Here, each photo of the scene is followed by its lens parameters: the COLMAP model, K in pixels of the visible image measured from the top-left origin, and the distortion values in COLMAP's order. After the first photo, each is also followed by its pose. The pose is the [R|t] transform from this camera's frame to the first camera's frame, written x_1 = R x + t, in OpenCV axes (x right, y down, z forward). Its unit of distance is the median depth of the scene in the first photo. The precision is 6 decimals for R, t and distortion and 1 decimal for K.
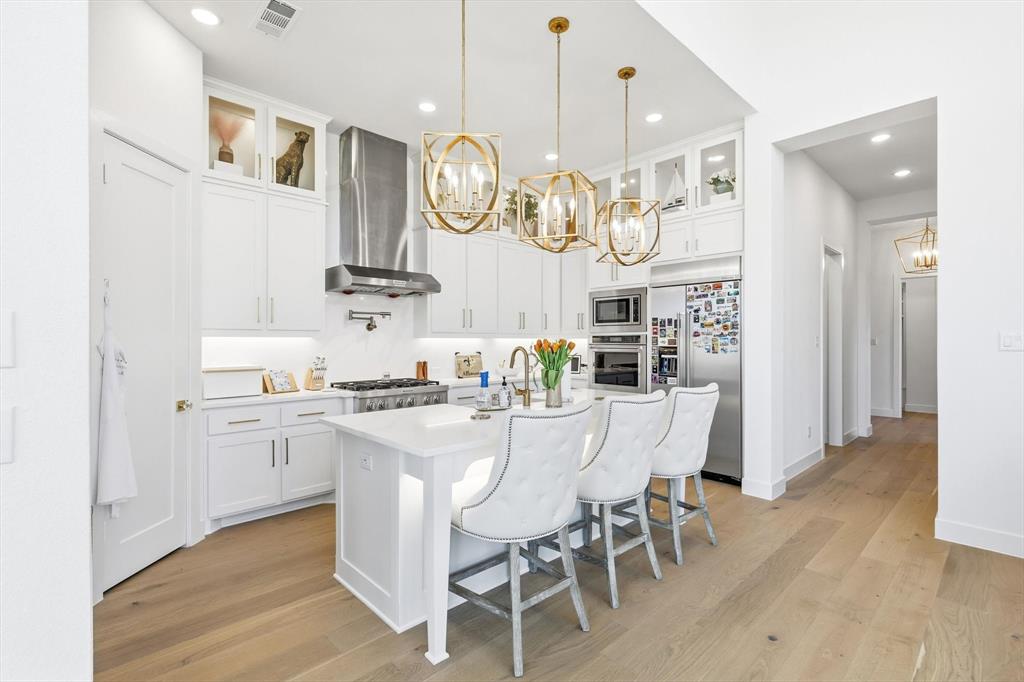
lens RADIAL K [[473.6, 0, 512.0], [0, 473.6, 341.0], [0, 0, 1]] dist [0.002128, 0.000117]
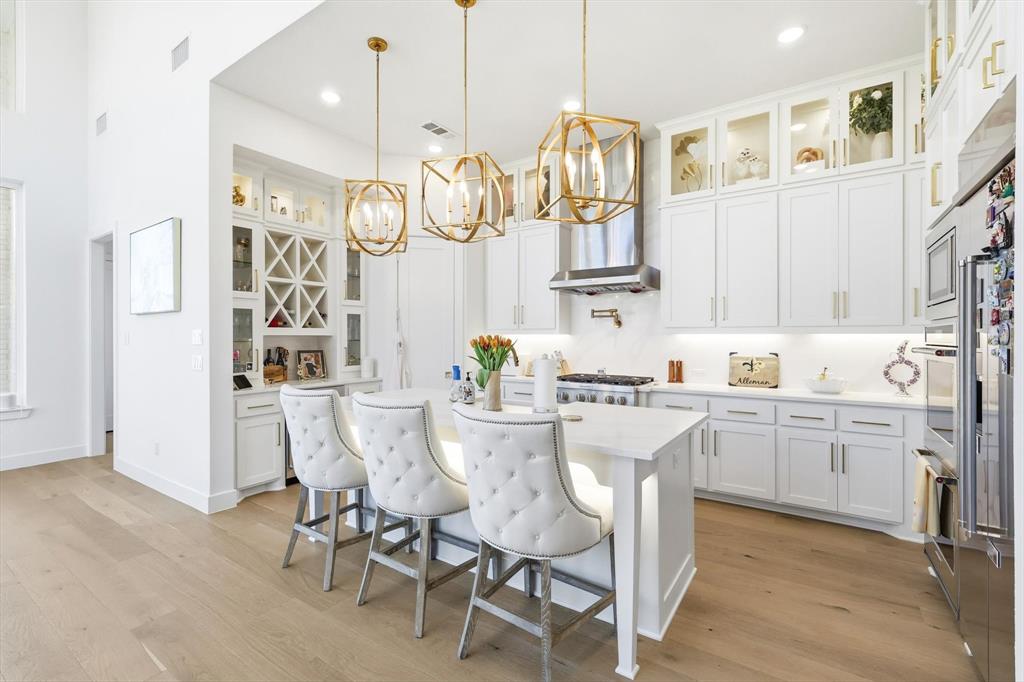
lens RADIAL K [[461.9, 0, 512.0], [0, 461.9, 341.0], [0, 0, 1]] dist [-0.002140, -0.000178]
pose [[0.230749, 0.018338, -0.972840, 0.642954], [0.002015, 0.999811, 0.019325, -0.012200], [0.973011, -0.006419, 0.230669, 0.555667]]
